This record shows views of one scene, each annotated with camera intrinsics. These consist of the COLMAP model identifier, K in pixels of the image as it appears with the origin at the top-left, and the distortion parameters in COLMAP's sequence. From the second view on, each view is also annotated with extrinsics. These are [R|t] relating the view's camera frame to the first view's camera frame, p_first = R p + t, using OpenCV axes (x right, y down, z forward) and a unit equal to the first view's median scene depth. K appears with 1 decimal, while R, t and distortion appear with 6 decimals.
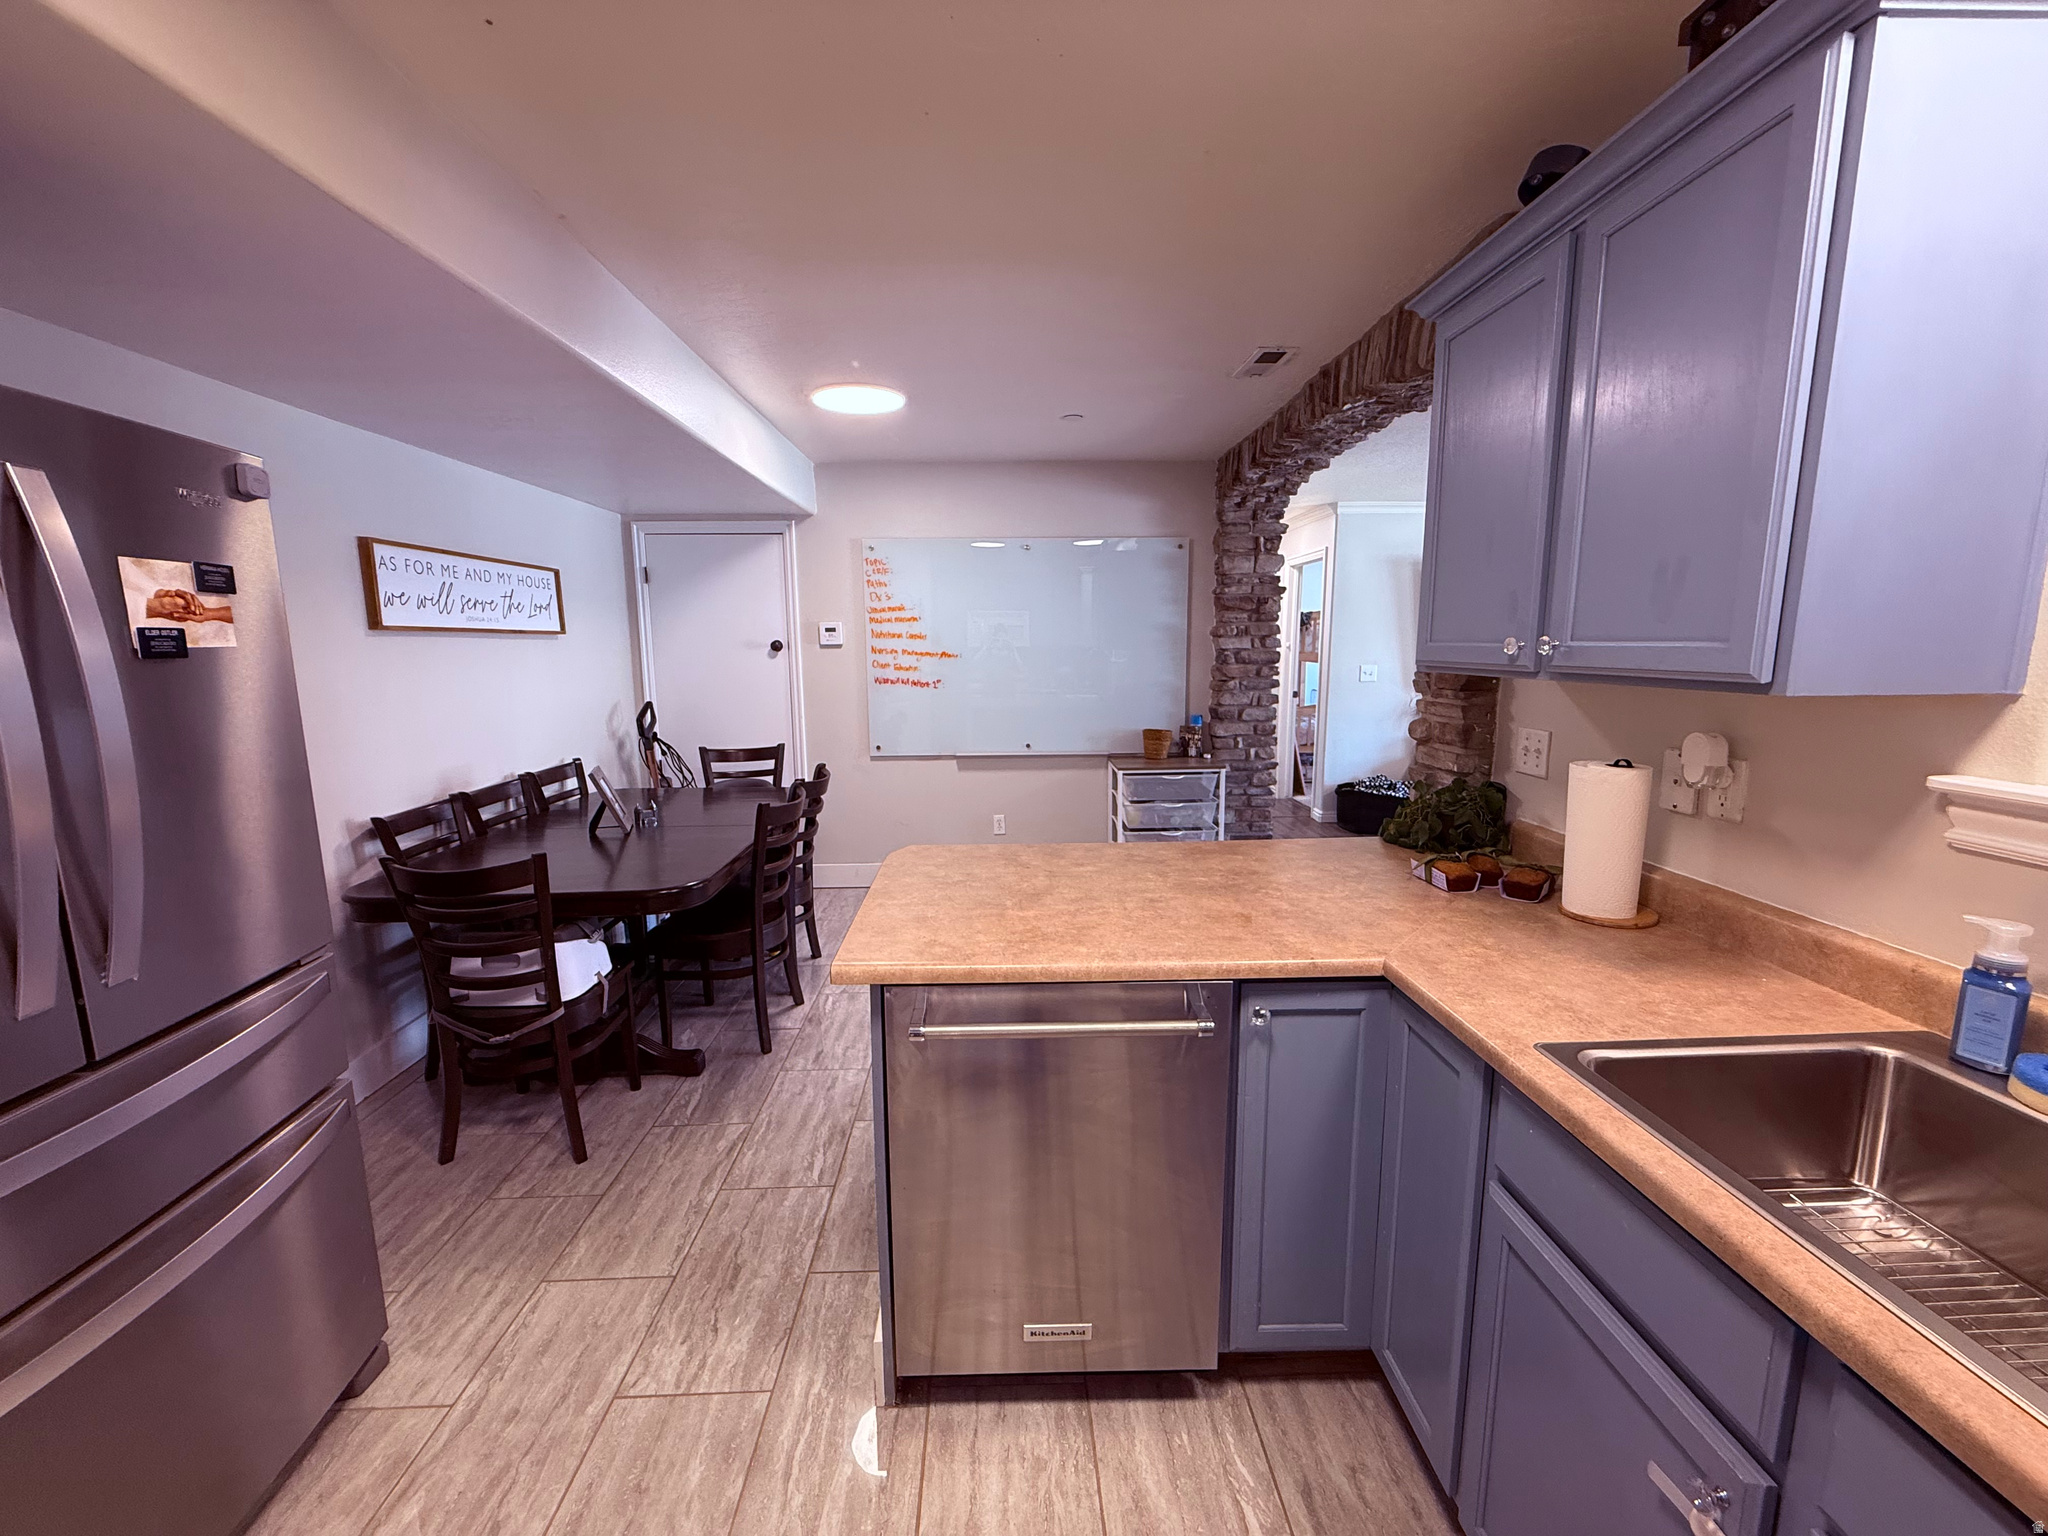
lens RADIAL K [[814.8, 0, 1026.2], [0, 814.8, 765.2], [0, 0, 1]] dist [-0.002214, -0.000067]
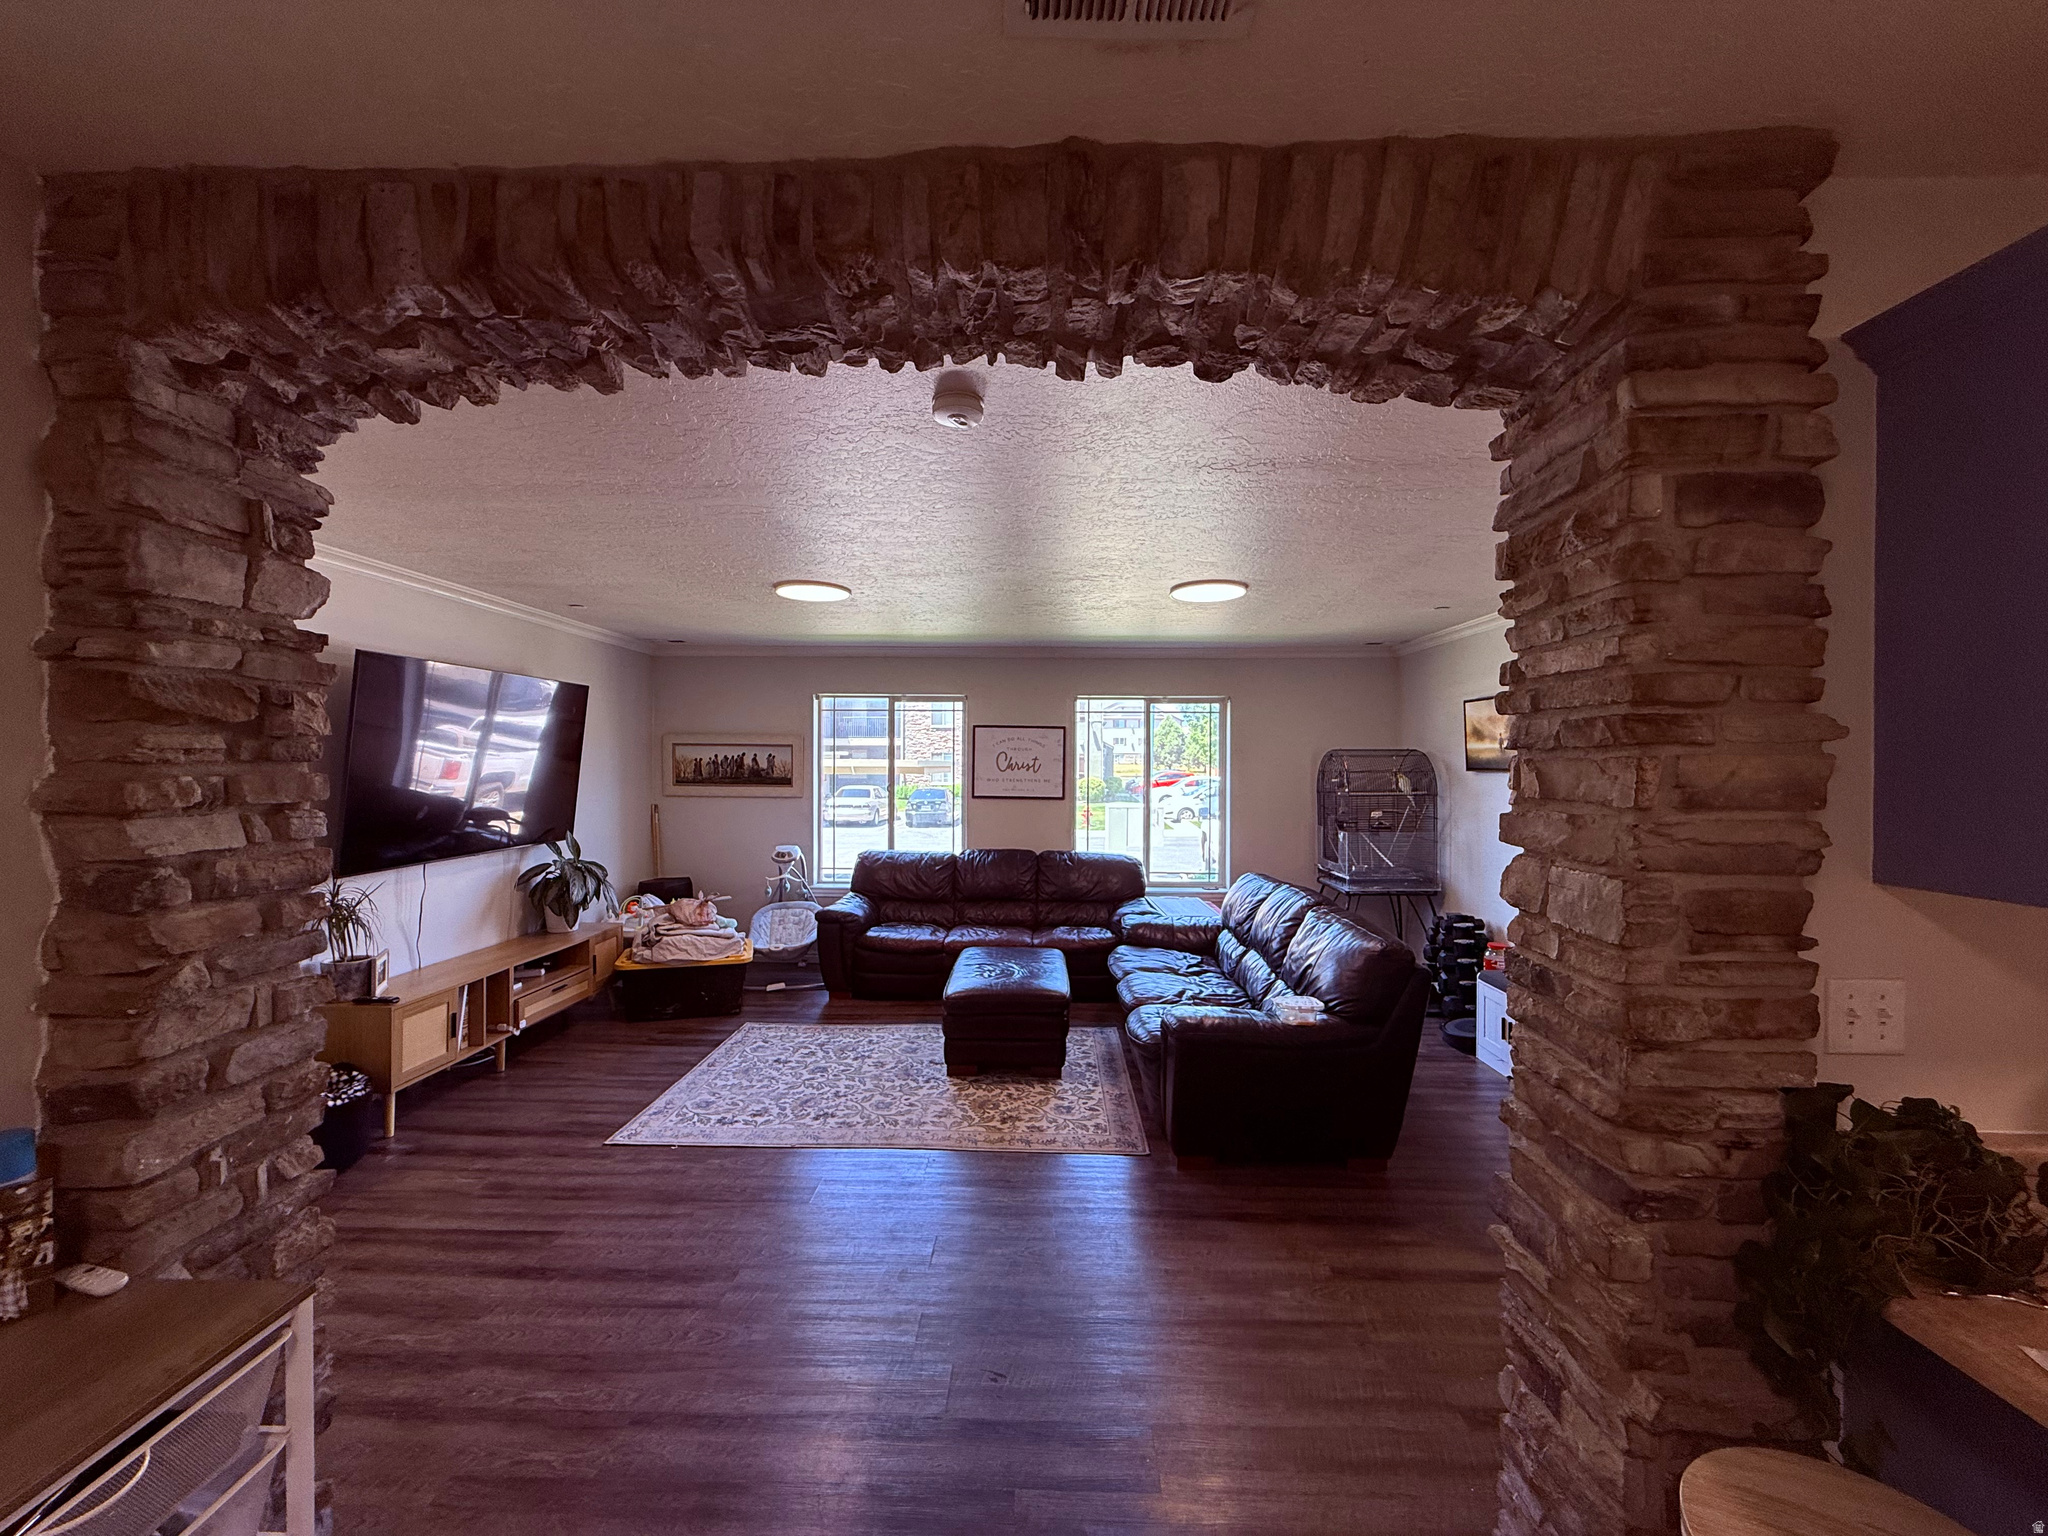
lens RADIAL K [[814.8, 0, 1025.4], [0, 814.8, 770.6], [0, 0, 1]] dist [-0.002214, -0.000067]
pose [[0.060303, -0.000056, 0.998180, -0.028571], [0.146390, 0.989188, -0.008789, -0.257323], [-0.987387, 0.146653, 0.059660, 1.397124]]
